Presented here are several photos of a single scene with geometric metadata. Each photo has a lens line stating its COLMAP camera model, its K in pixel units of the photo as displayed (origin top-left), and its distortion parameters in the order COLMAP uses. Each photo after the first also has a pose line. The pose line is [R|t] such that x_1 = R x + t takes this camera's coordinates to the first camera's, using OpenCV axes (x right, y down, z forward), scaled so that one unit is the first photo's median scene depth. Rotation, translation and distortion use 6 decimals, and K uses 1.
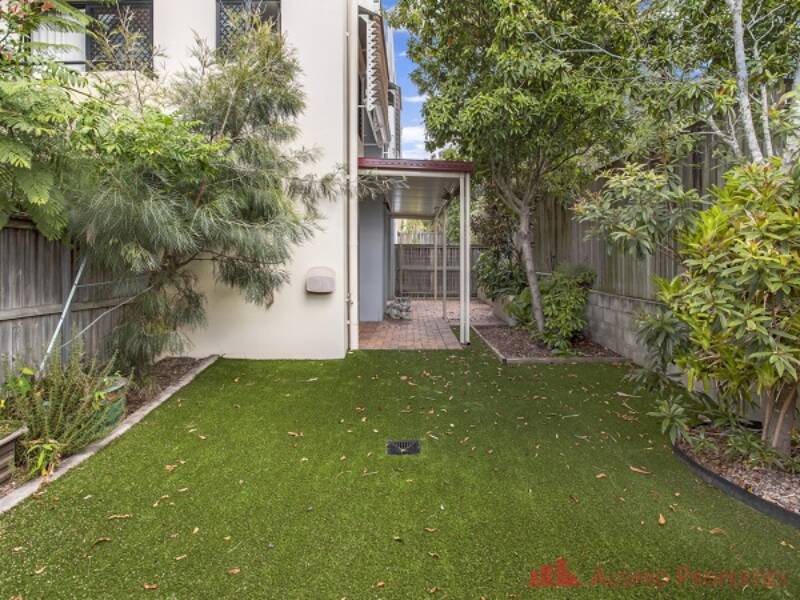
lens RADIAL K [[461.3, 0, 401.3], [0, 461.3, 300.4], [0, 0, 1]] dist [0.006320, 0.000673]
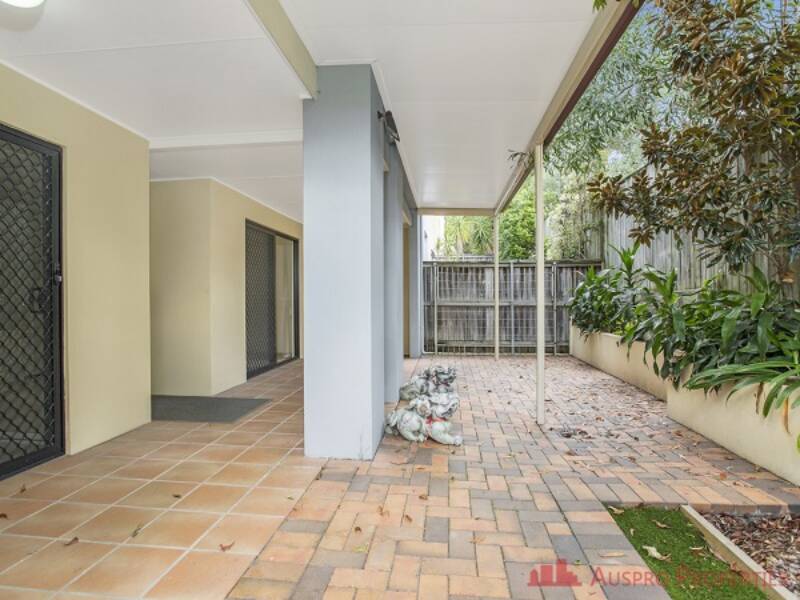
lens RADIAL K [[461.3, 0, 398.6], [0, 461.3, 300.7], [0, 0, 1]] dist [0.006320, 0.000673]
pose [[0.996270, -0.006588, -0.086033, 0.003825], [-0.000386, 0.996731, -0.080788, -0.025074], [0.086284, 0.080520, 0.993011, 0.420421]]
